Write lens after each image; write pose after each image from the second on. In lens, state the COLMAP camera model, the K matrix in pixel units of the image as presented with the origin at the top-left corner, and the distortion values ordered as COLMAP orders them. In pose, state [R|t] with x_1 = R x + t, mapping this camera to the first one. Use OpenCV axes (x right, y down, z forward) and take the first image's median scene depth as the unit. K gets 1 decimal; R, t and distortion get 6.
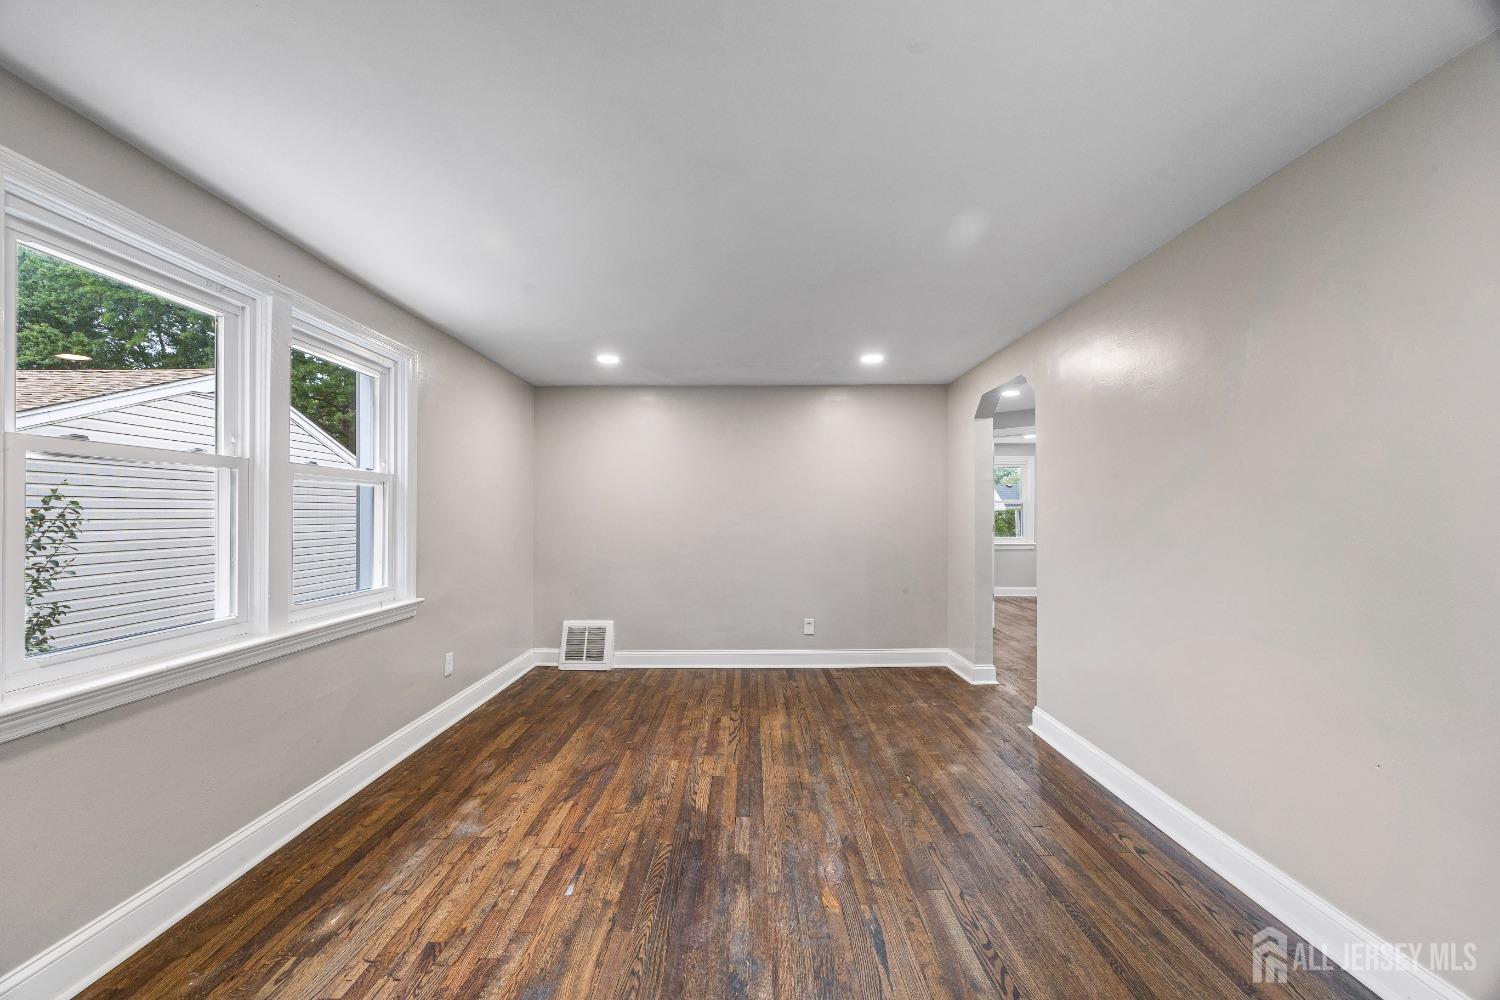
lens RADIAL K [[569.6, 0, 752.9], [0, 569.6, 502.8], [0, 0, 1]] dist [0.001468, -0.000463]
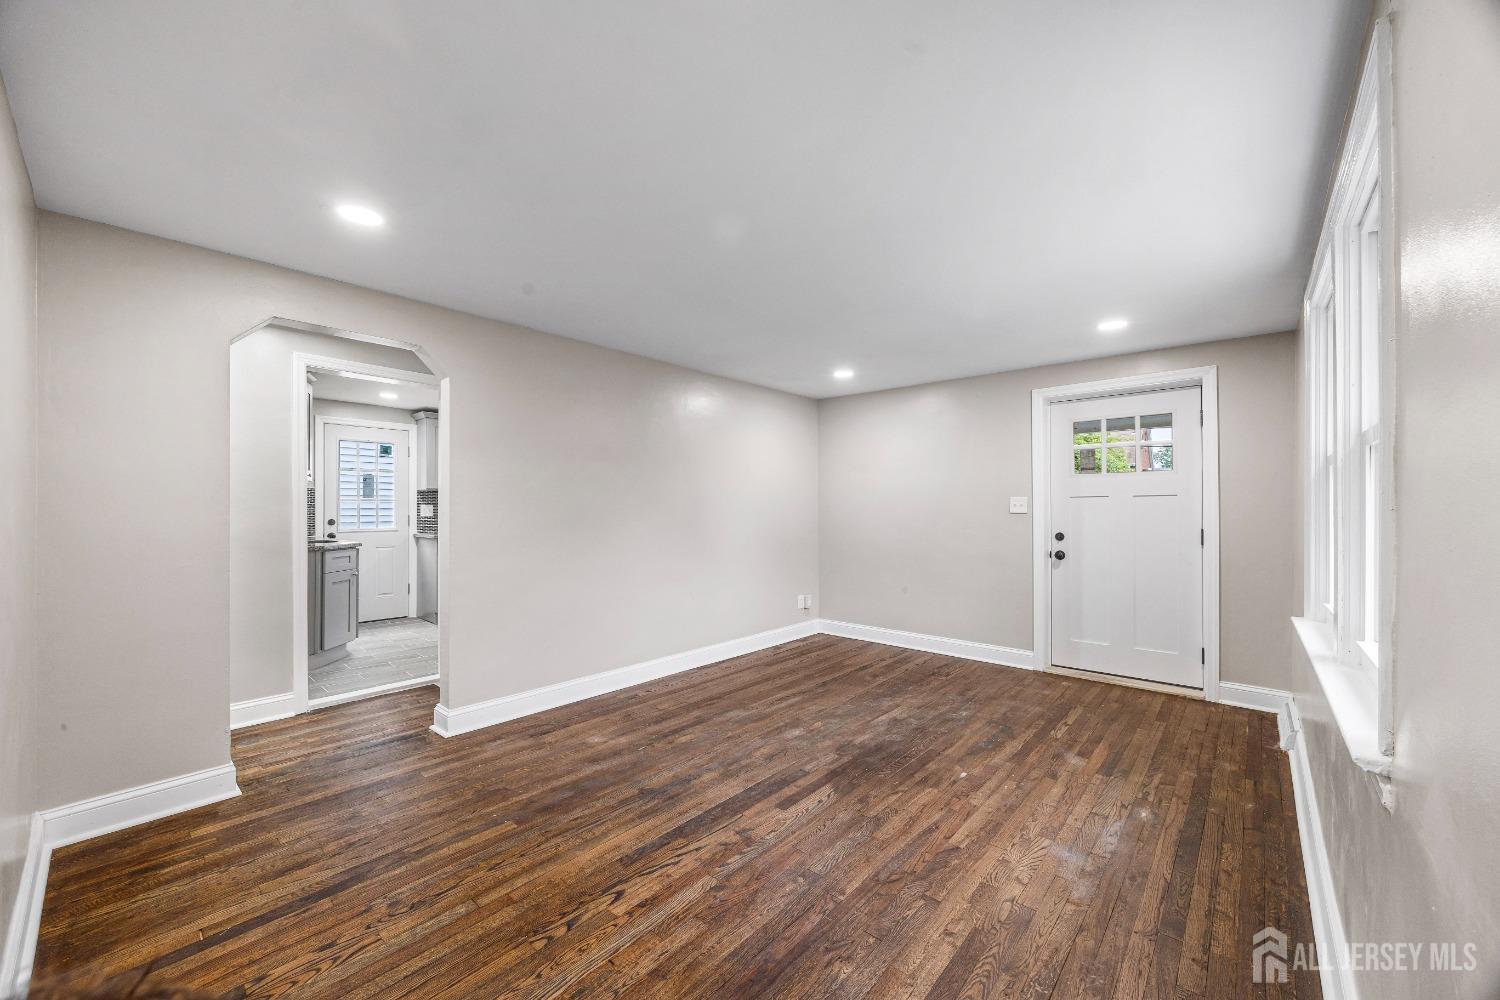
lens RADIAL K [[569.6, 0, 754.2], [0, 569.6, 506.3], [0, 0, 1]] dist [0.001468, -0.000463]
pose [[-0.748191, -0.000604, 0.663483, -0.586988], [-0.016315, 0.999714, -0.017488, 0.038038], [-0.663283, -0.023909, -0.747987, 1.630990]]
